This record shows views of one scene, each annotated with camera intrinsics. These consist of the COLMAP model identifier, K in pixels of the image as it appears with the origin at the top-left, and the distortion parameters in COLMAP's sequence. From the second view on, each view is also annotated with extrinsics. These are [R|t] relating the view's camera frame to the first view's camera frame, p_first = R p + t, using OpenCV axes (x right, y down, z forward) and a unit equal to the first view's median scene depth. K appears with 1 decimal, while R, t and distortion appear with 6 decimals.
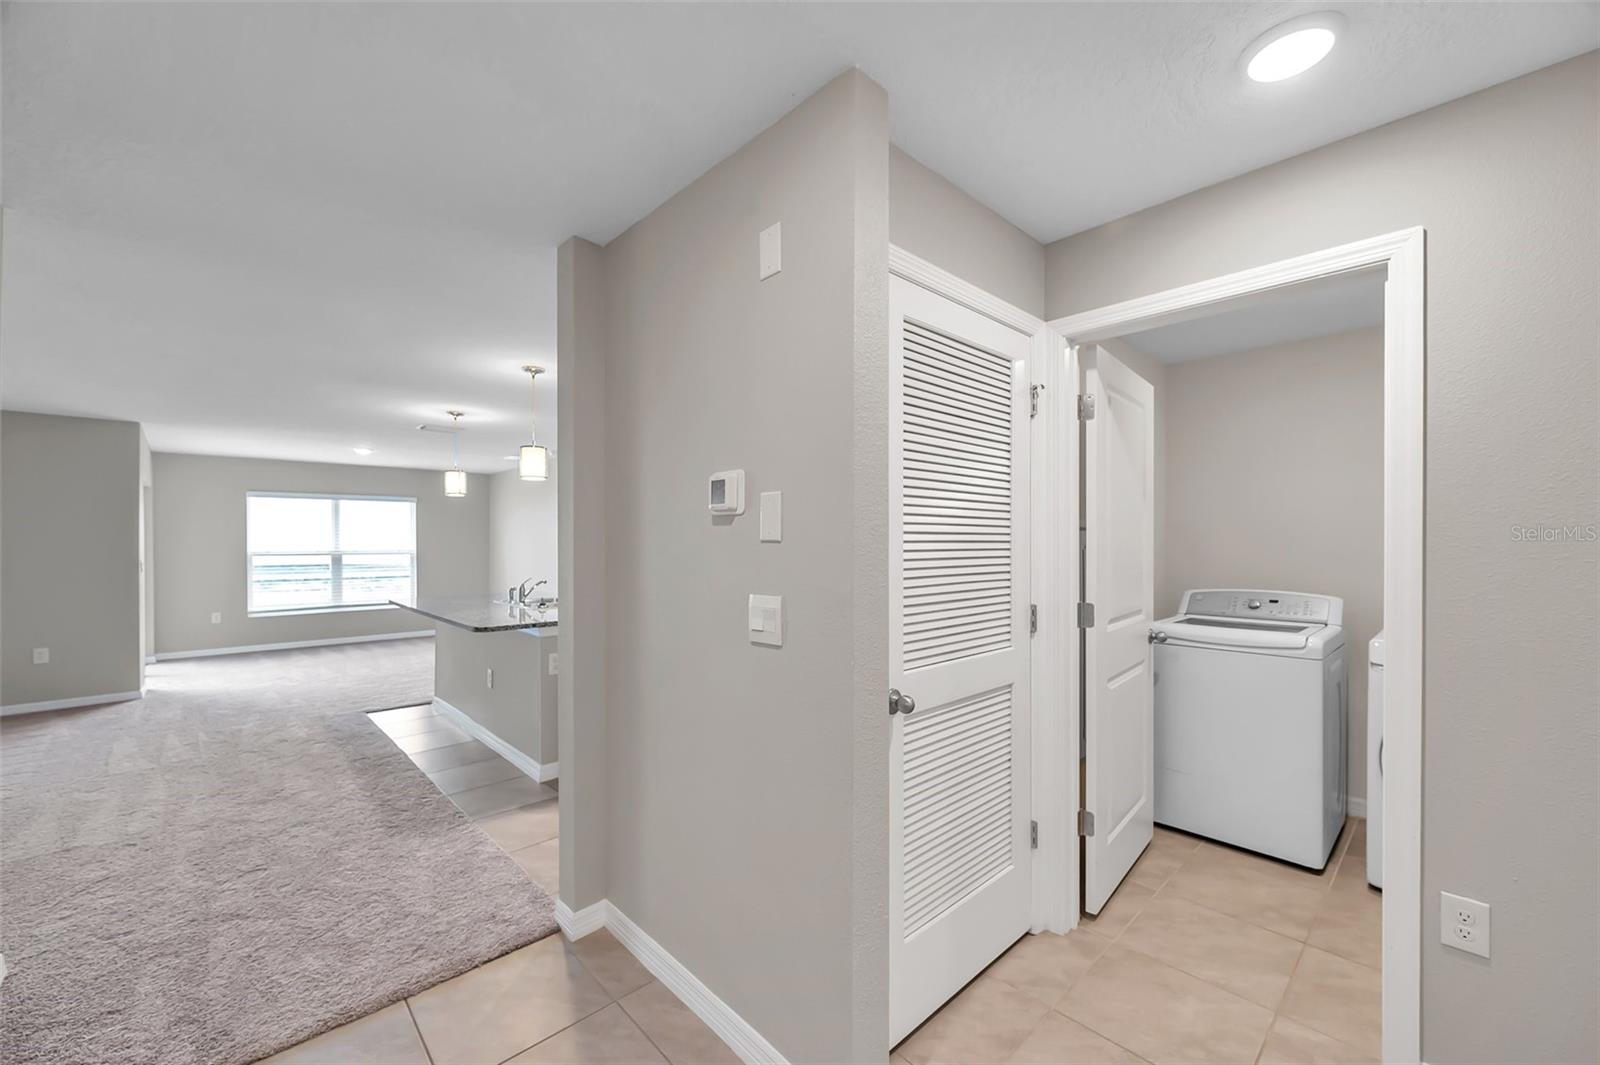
lens RADIAL K [[637.6, 0, 805.0], [0, 637.6, 539.3], [0, 0, 1]] dist [0.000875, -0.000555]
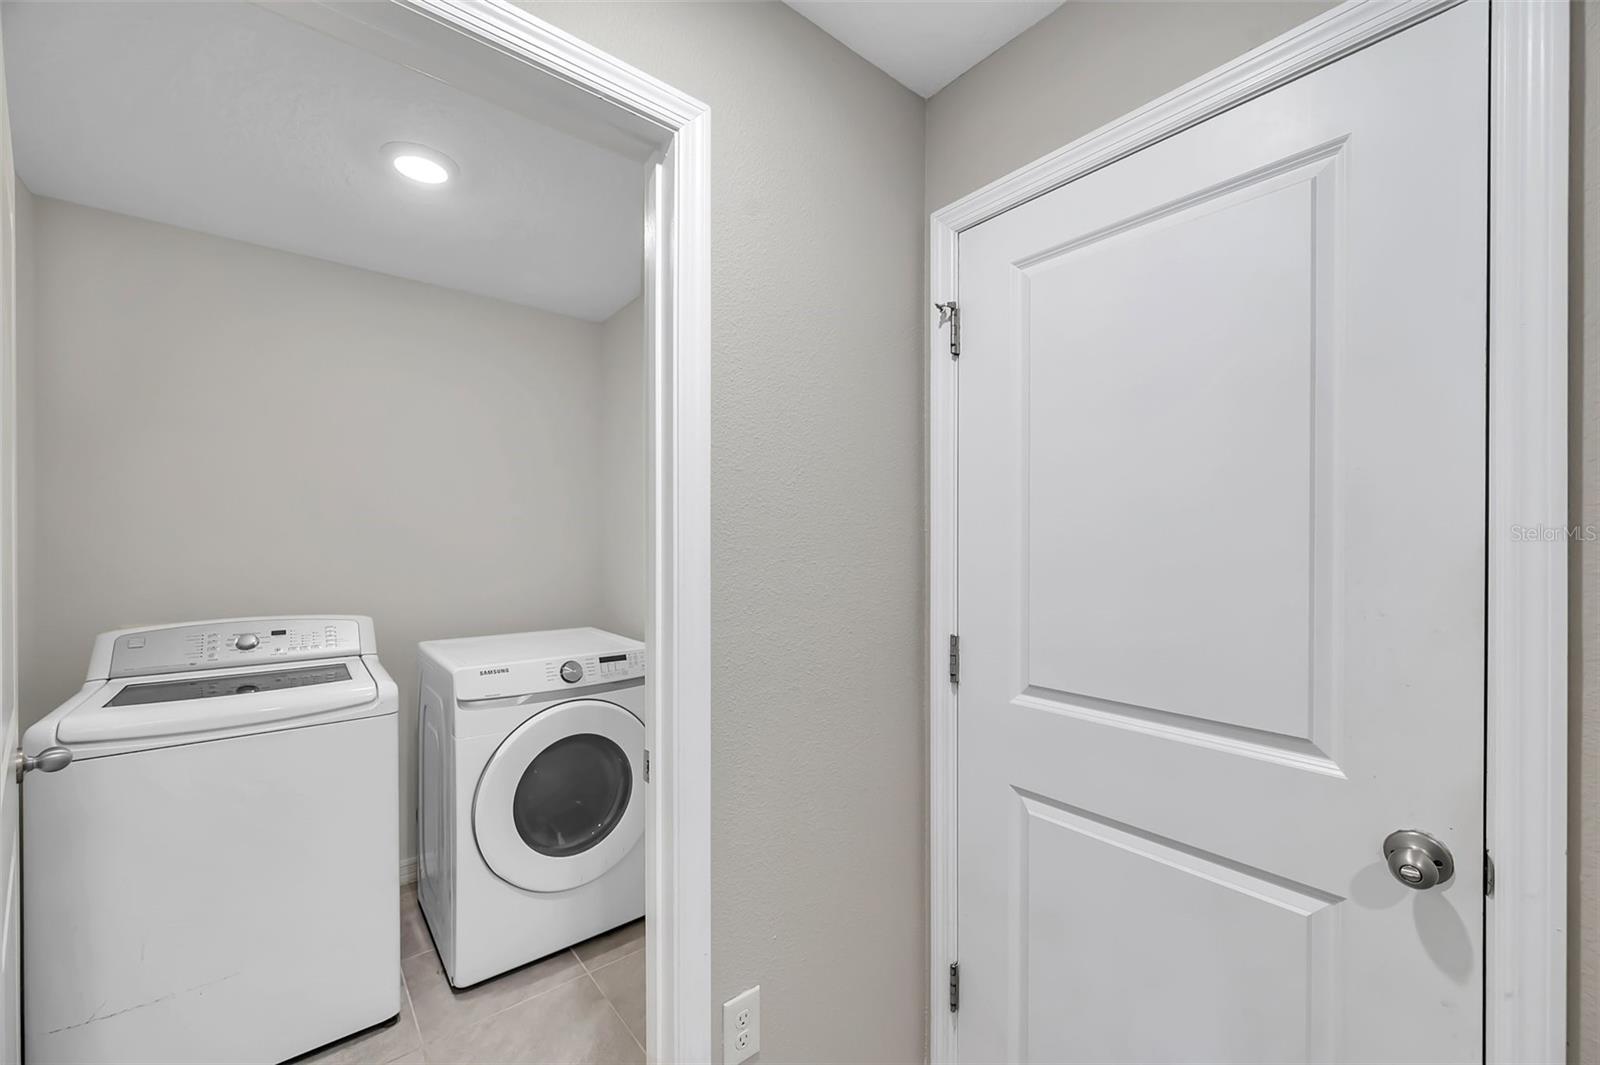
lens RADIAL K [[637.6, 0, 802.0], [0, 637.6, 539.1], [0, 0, 1]] dist [0.000875, -0.000555]
pose [[0.054288, 0.001445, 0.998524, 0.133970], [-0.002286, 0.999997, -0.001323, 0.005079], [-0.998523, -0.002210, 0.054291, 0.449215]]
